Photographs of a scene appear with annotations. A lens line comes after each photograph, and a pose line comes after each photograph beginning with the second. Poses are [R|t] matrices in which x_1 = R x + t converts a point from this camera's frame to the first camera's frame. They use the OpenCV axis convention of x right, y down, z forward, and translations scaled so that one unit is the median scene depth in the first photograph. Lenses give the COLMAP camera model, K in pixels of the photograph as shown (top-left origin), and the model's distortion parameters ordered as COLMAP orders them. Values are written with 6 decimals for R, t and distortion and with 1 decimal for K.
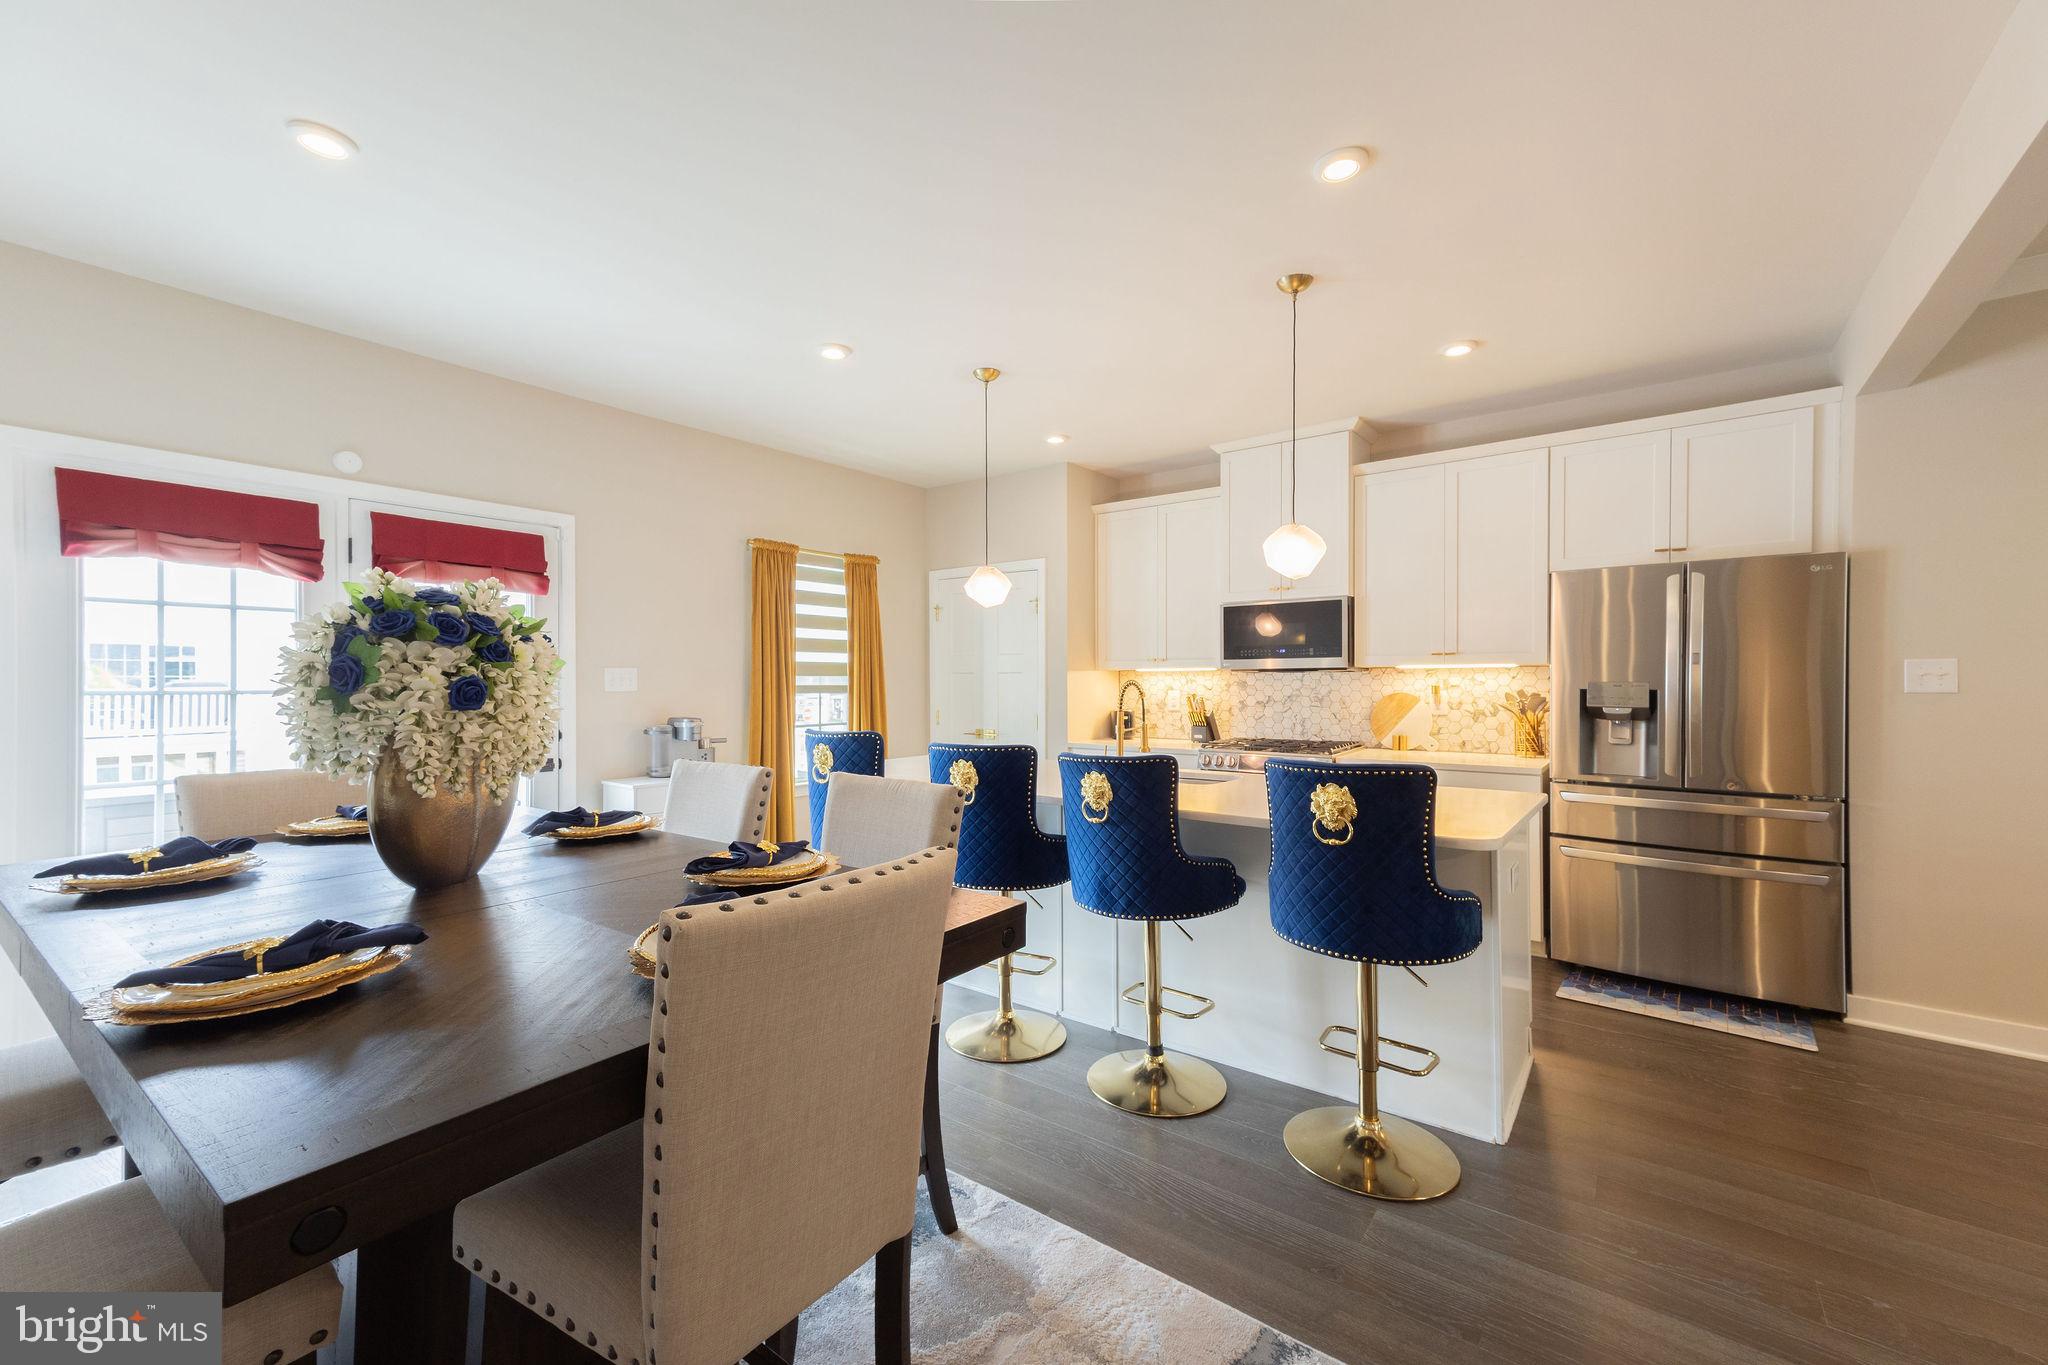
lens RADIAL K [[824.0, 0, 1024.0], [0, 824.0, 682.5], [0, 0, 1]] dist [0.000629, 0.000227]
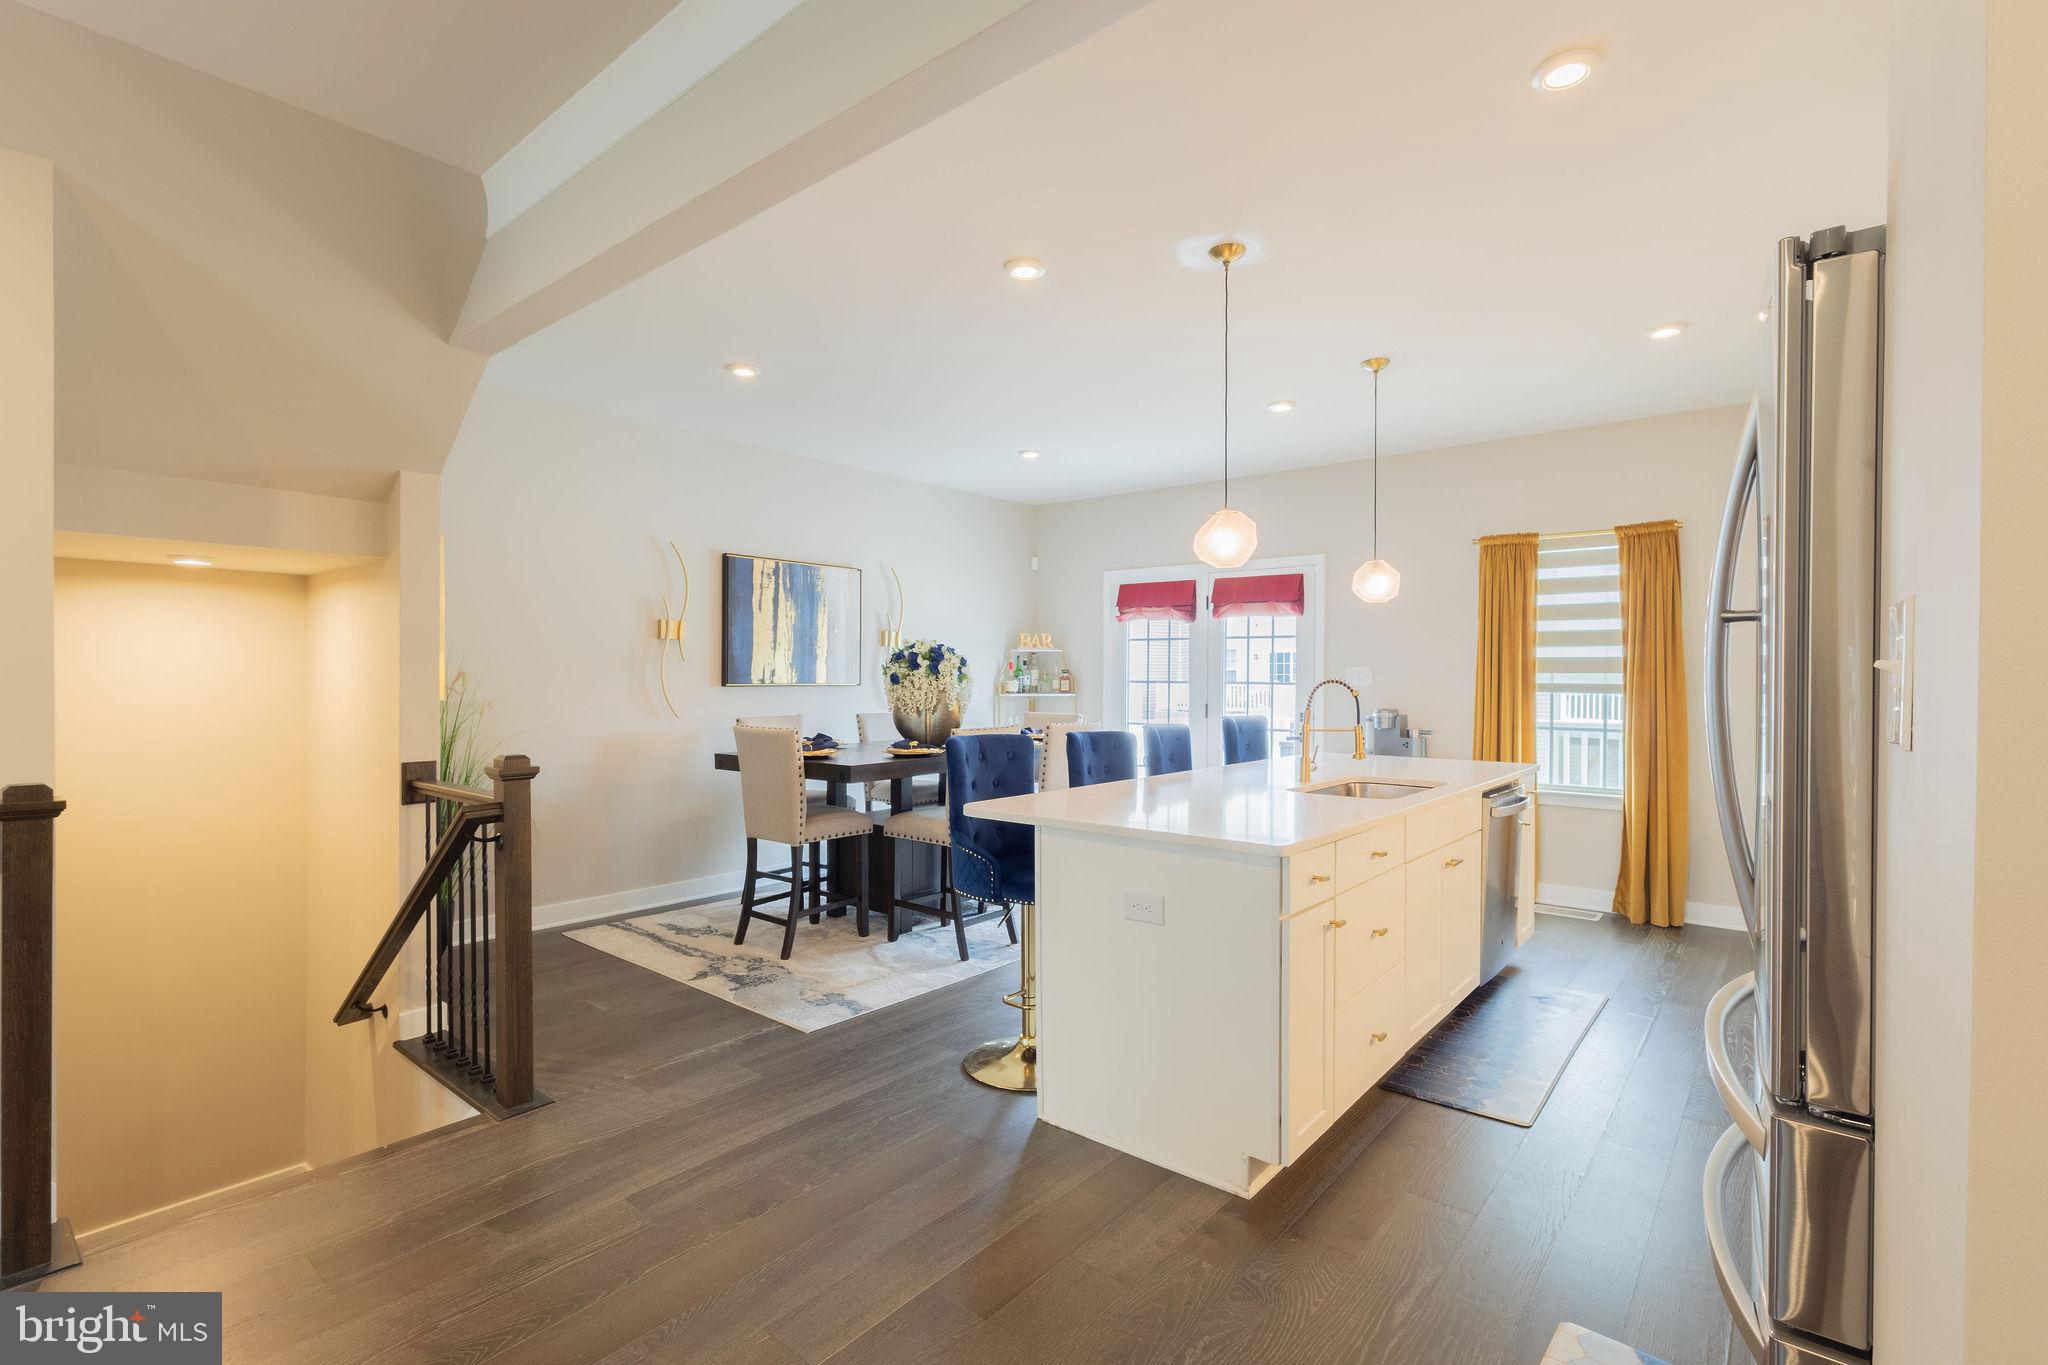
lens RADIAL K [[928.7, 0, 1024.0], [0, 928.7, 682.5], [0, 0, 1]] dist [-0.001765, -0.000059]
pose [[-0.042383, 0.016231, -0.998970, 0.816141], [0.000024, 0.999868, 0.016244, -0.014359], [0.999101, 0.000664, -0.042378, 0.474924]]
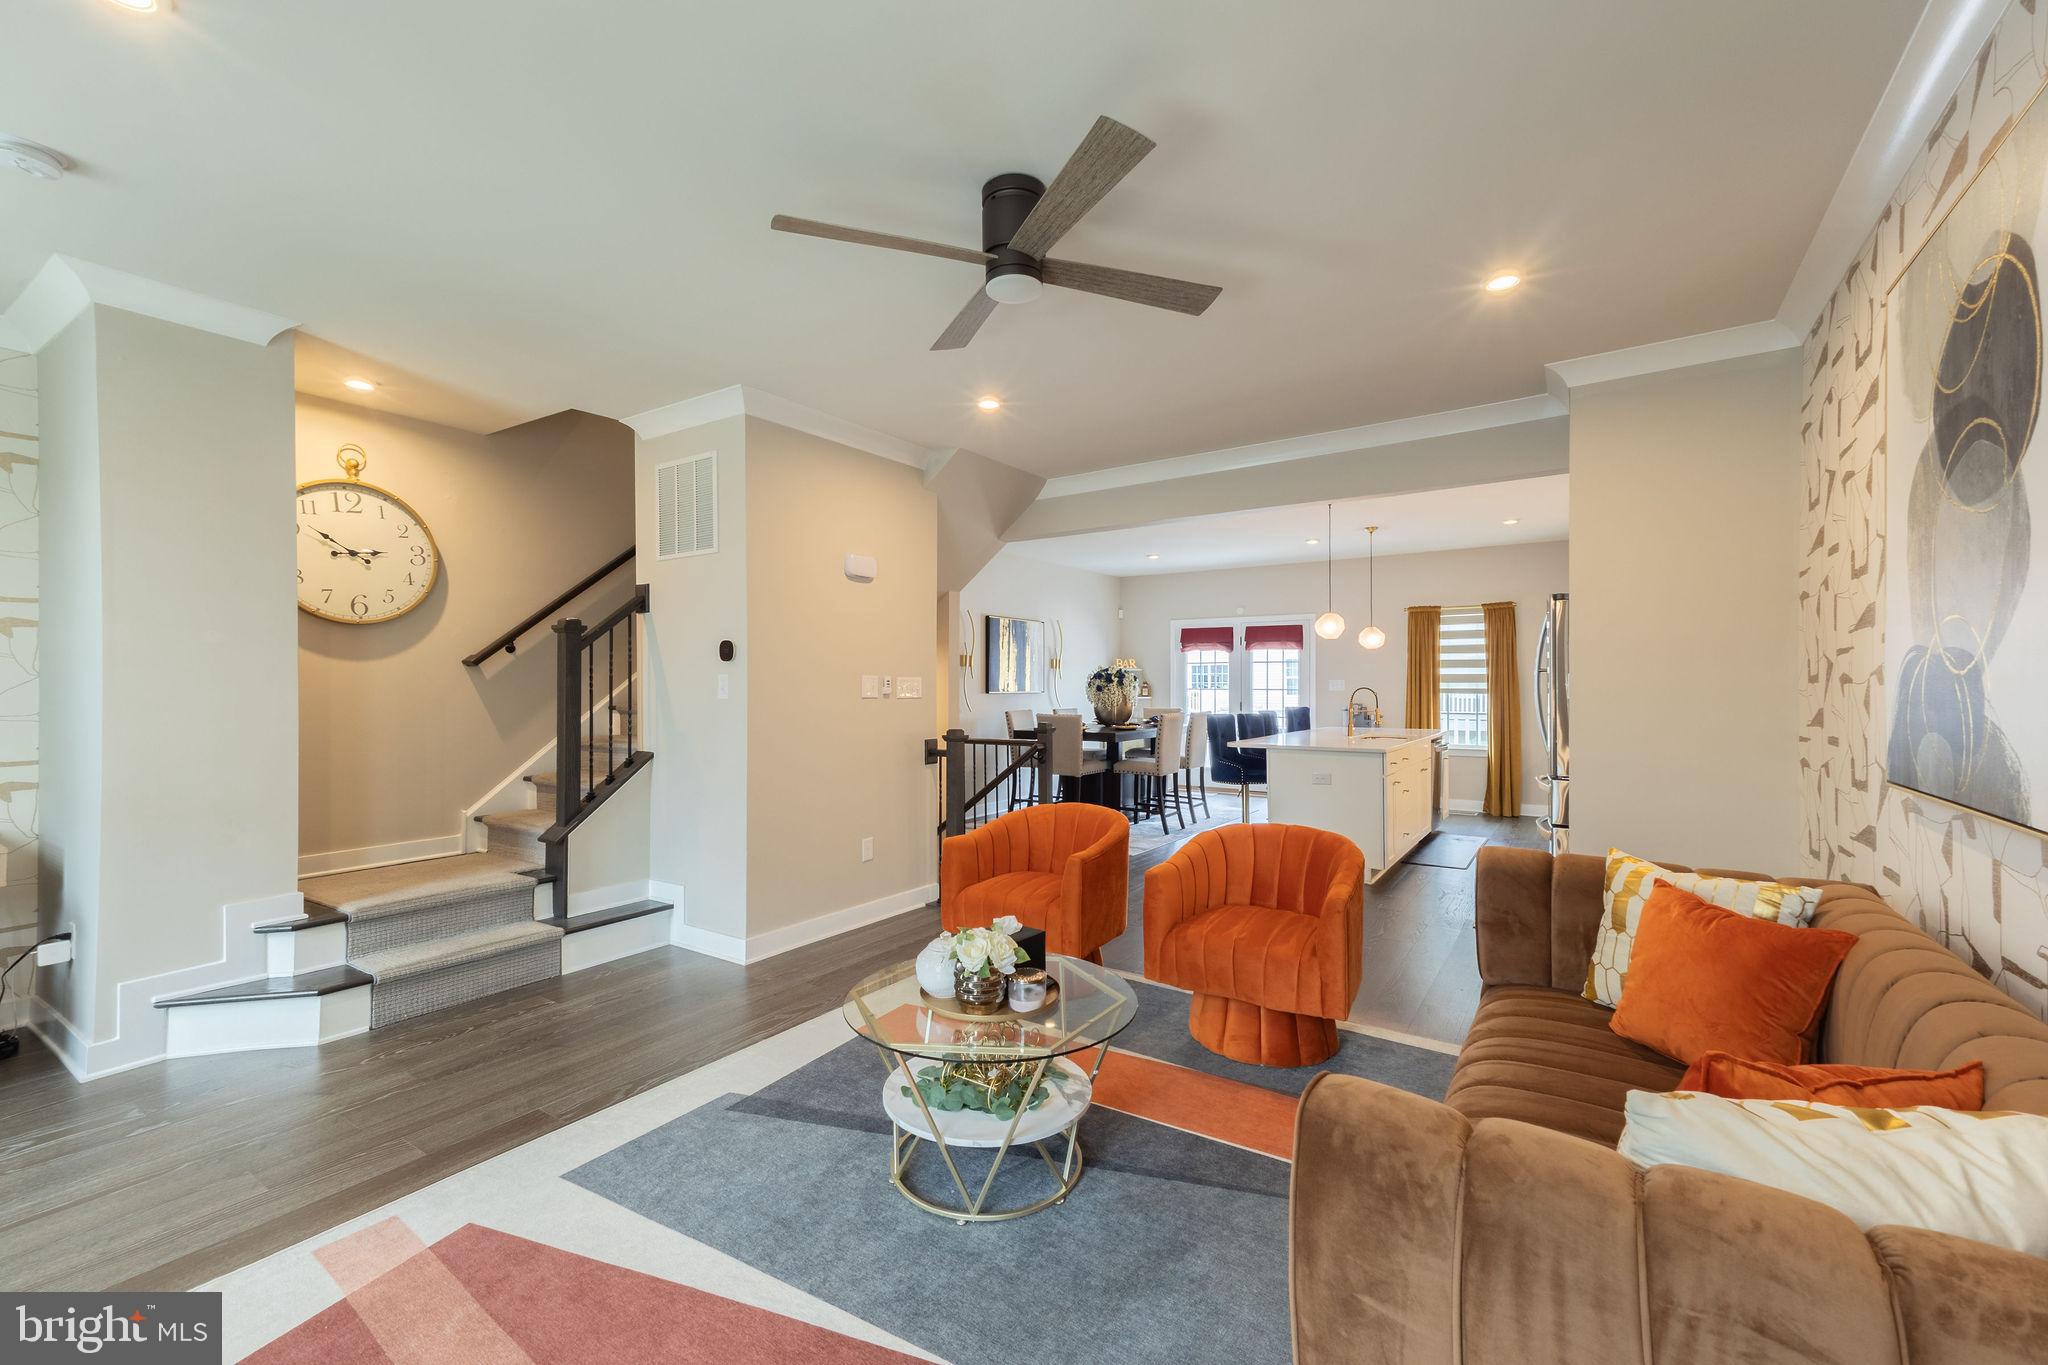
lens RADIAL K [[824.0, 0, 1024.0], [0, 824.0, 682.5], [0, 0, 1]] dist [0.000629, 0.000227]
pose [[0.048157, 0.006462, -0.998819, 1.394208], [0.005375, 0.999963, 0.006729, -0.024739], [0.998825, -0.005693, 0.048121, 0.071809]]
